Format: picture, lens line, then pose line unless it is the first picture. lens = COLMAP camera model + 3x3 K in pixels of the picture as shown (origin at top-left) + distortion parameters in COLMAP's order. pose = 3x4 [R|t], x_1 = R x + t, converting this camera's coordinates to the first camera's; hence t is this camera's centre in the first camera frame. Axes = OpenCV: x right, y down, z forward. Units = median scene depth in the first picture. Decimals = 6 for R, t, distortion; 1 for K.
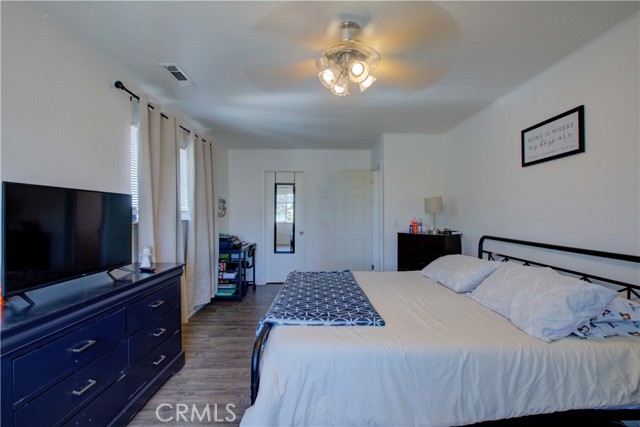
lens RADIAL K [[292.4, 0, 320.0], [0, 292.4, 212.7], [0, 0, 1]] dist [-0.005289, 0.001500]
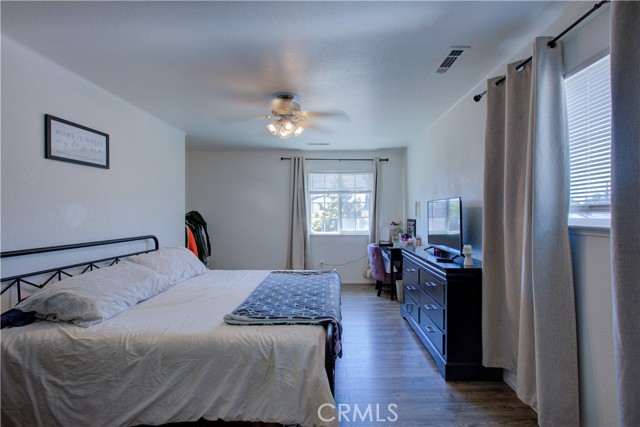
lens RADIAL K [[292.4, 0, 320.0], [0, 292.4, 212.7], [0, 0, 1]] dist [-0.005289, 0.001500]
pose [[-0.999309, 0.005845, 0.036706, -0.124684], [0.006076, 0.999962, 0.006181, -0.002817], [-0.036668, 0.006400, -0.999307, 2.042830]]
